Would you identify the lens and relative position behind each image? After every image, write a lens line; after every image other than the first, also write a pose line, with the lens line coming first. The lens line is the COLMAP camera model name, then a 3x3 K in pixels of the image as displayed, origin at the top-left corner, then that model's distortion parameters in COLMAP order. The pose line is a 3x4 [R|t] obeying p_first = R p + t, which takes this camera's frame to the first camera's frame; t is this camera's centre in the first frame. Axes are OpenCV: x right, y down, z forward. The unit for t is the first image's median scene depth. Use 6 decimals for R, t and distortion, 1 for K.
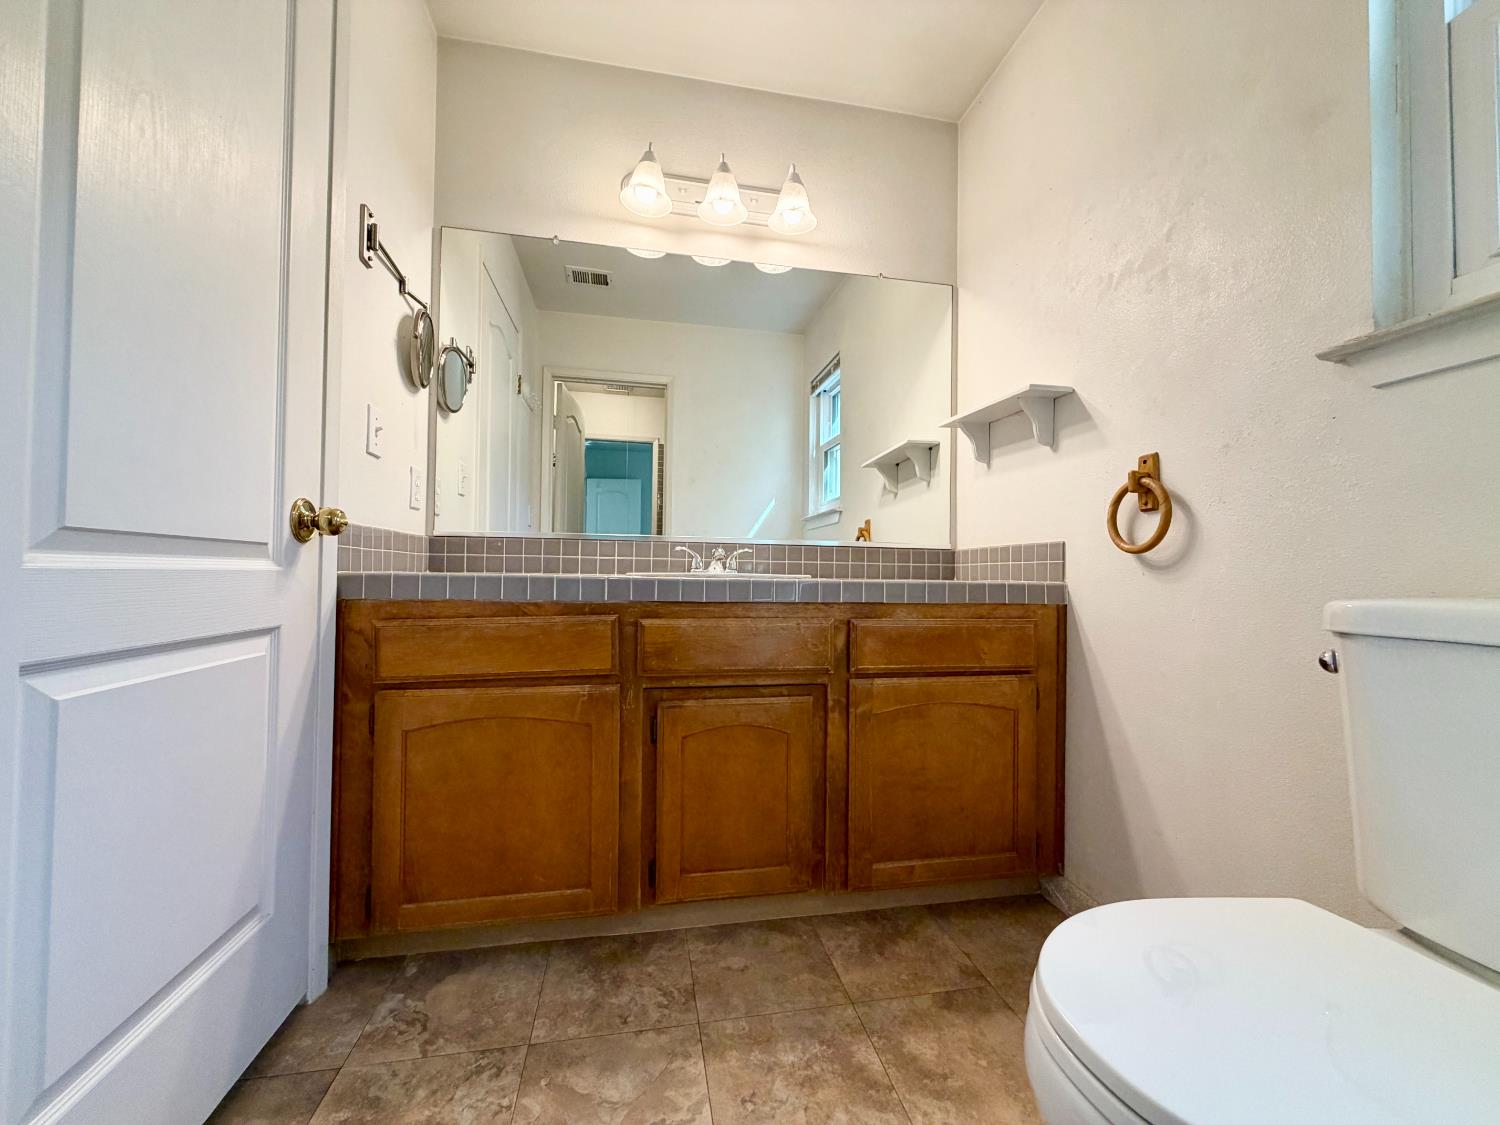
lens RADIAL K [[596.3, 0, 750.0], [0, 596.3, 562.5], [0, 0, 1]] dist [-0.002455, -0.000303]
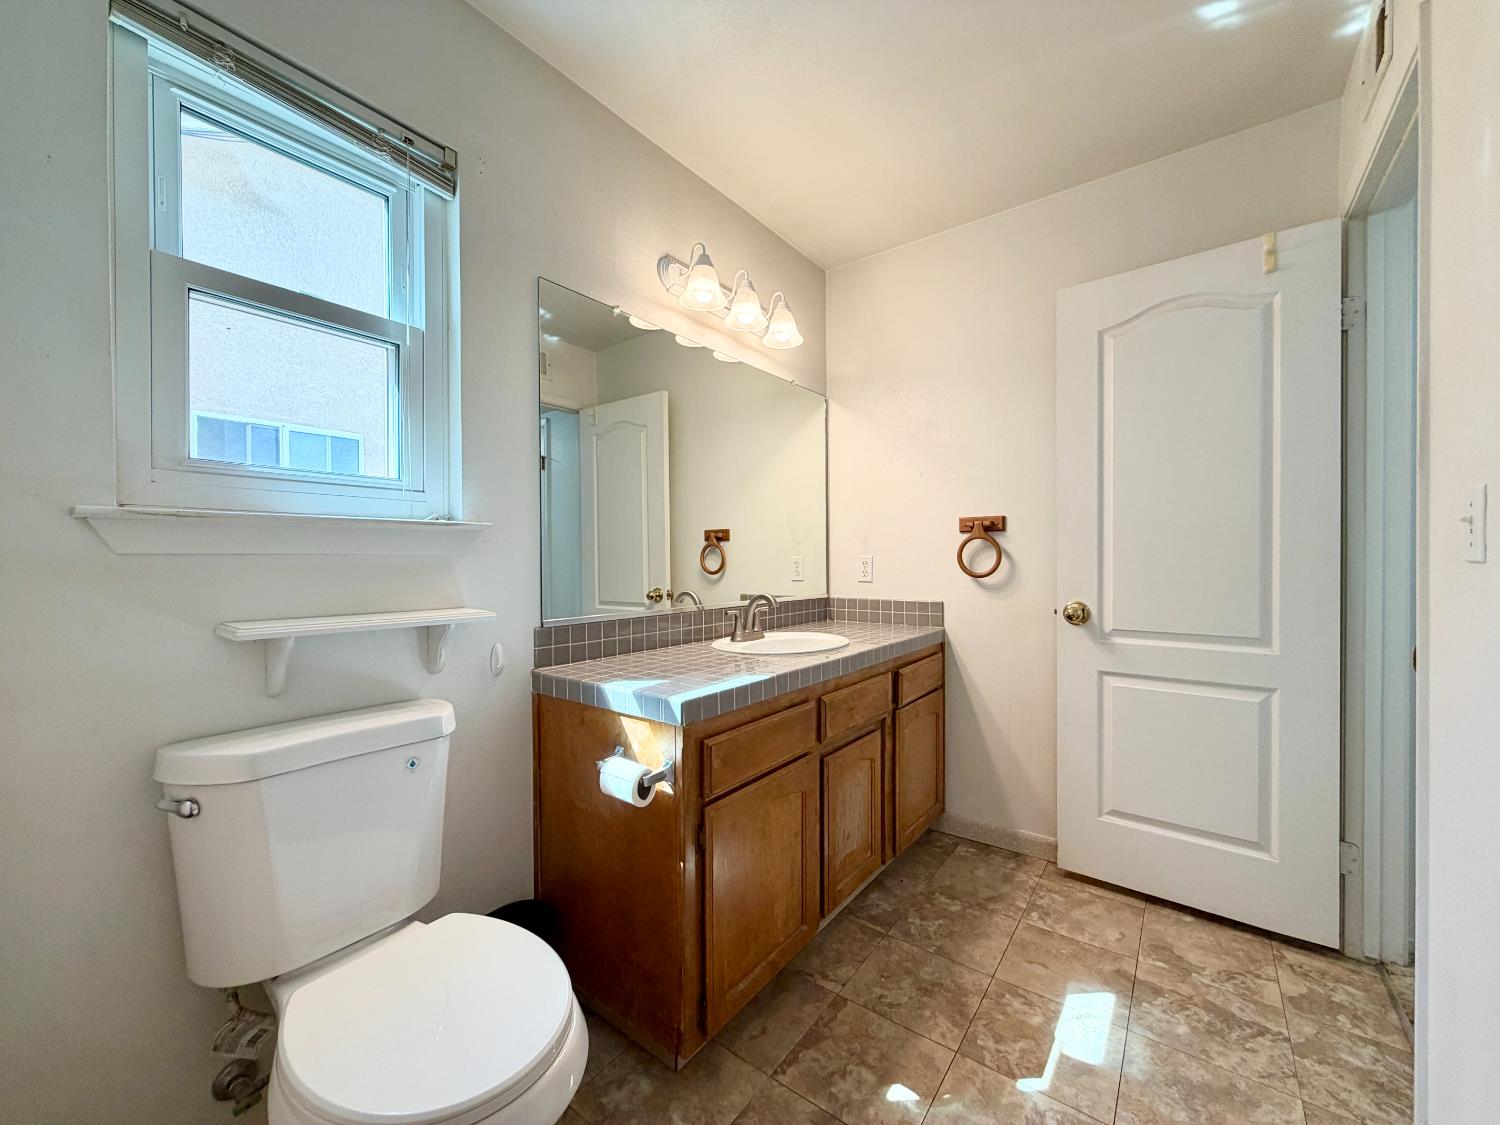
lens RADIAL K [[596.3, 0, 750.0], [0, 596.3, 562.5], [0, 0, 1]] dist [-0.002455, -0.000303]
pose [[0.747559, -0.009820, 0.664122, -0.891097], [-0.005045, 0.999778, 0.020461, -0.165265], [-0.664176, -0.018646, 0.747344, 0.144738]]
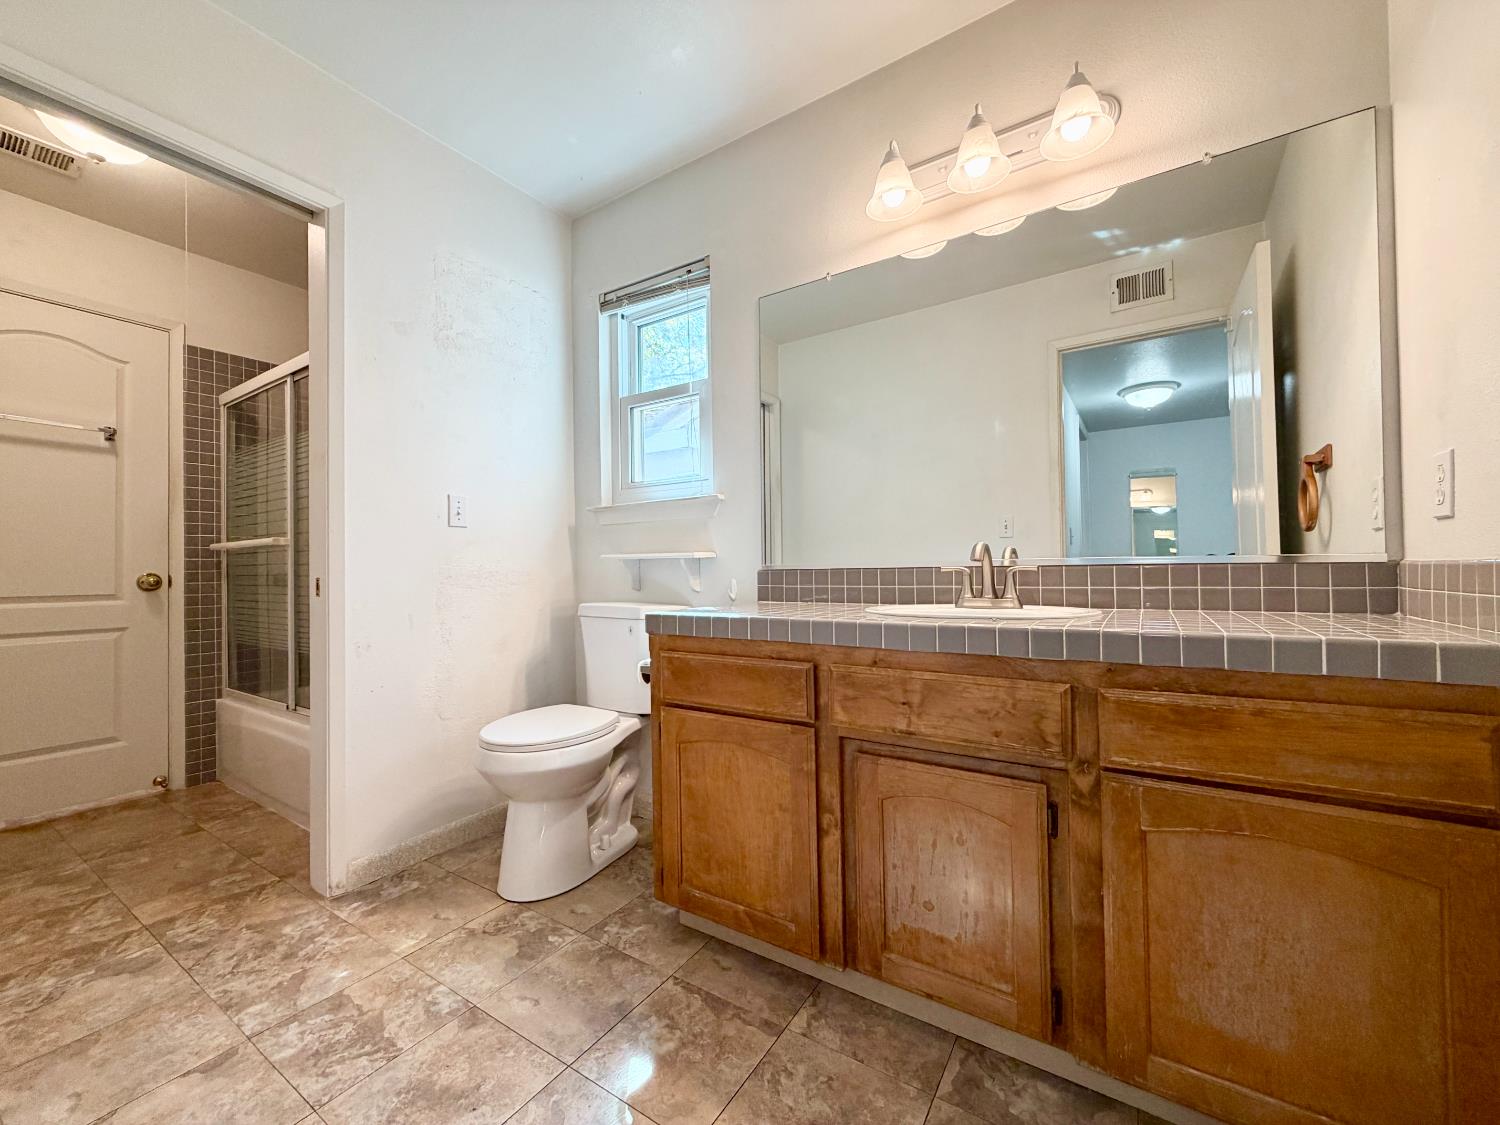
lens RADIAL K [[601.3, 0, 747.7], [0, 601.3, 566.3], [0, 0, 1]] dist [0.000213, -0.000521]
pose [[0.709724, -0.017986, -0.704250, 0.394557], [0.024976, 0.999688, -0.000361, -0.042373], [0.704036, -0.017333, 0.709952, 0.182572]]
